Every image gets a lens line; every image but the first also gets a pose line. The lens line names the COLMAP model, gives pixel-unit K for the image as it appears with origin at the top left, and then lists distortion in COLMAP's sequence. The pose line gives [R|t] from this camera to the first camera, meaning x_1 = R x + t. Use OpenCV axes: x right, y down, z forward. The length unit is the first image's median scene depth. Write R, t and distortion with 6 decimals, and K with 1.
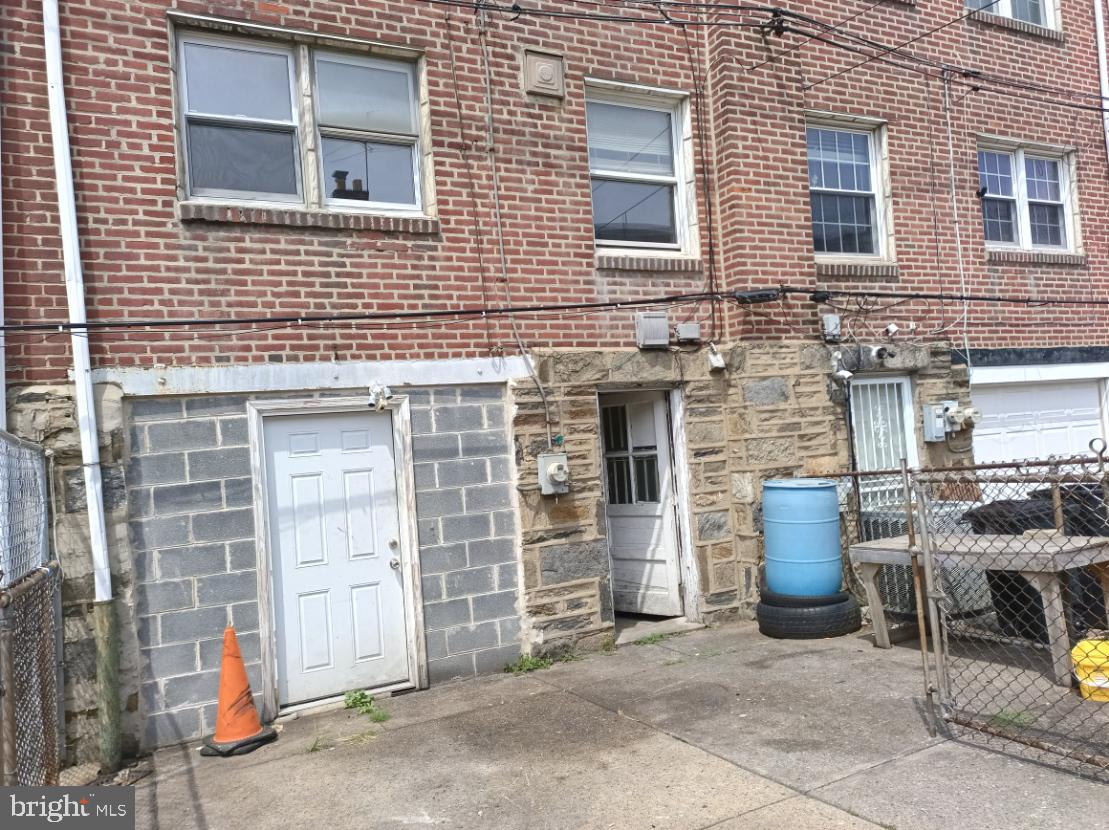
lens RADIAL K [[835.4, 0, 565.8], [0, 835.4, 417.6], [0, 0, 1]] dist [0.070025, -0.061461]
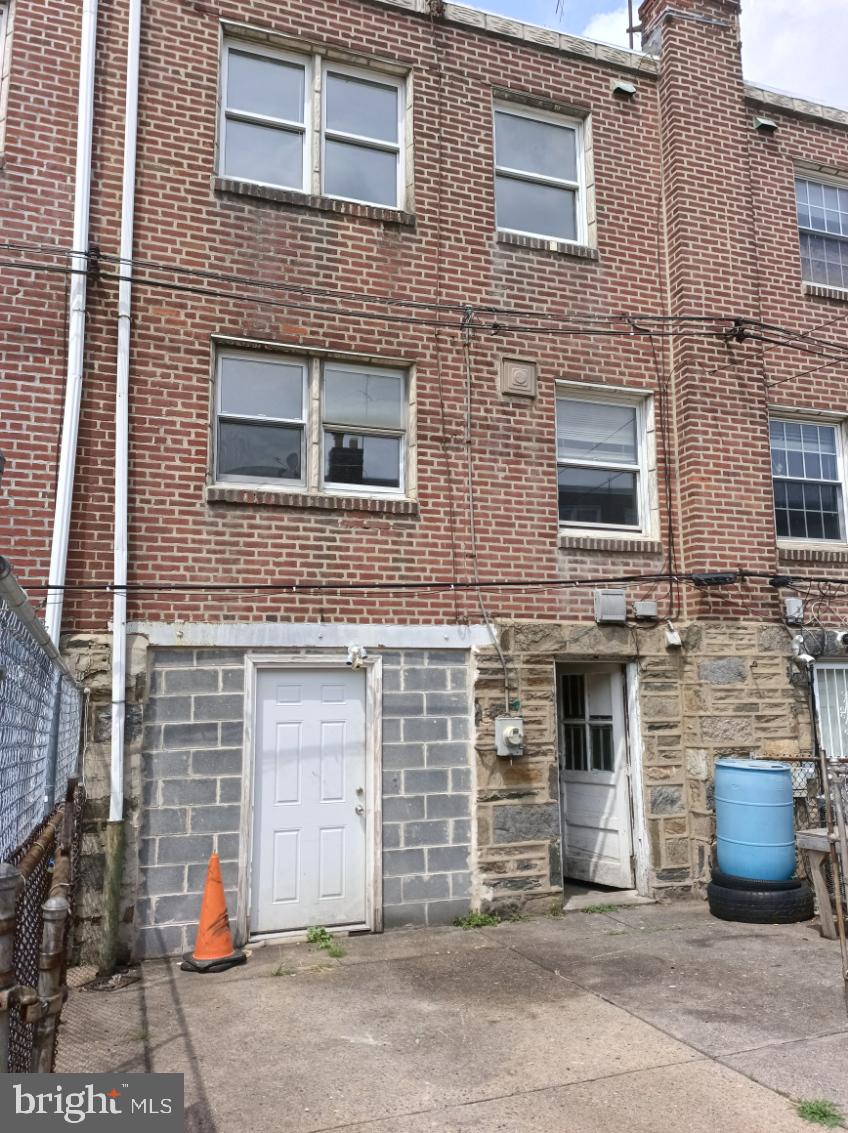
lens RADIAL K [[853.4, 0, 421.0], [0, 853.4, 563.3], [0, 0, 1]] dist [0.070025, -0.061461]
pose [[0.987777, 0.041584, -0.150222, 0.031073], [-0.059657, 0.991234, -0.117882, -0.018010], [0.144003, 0.125403, 0.981599, -0.131720]]
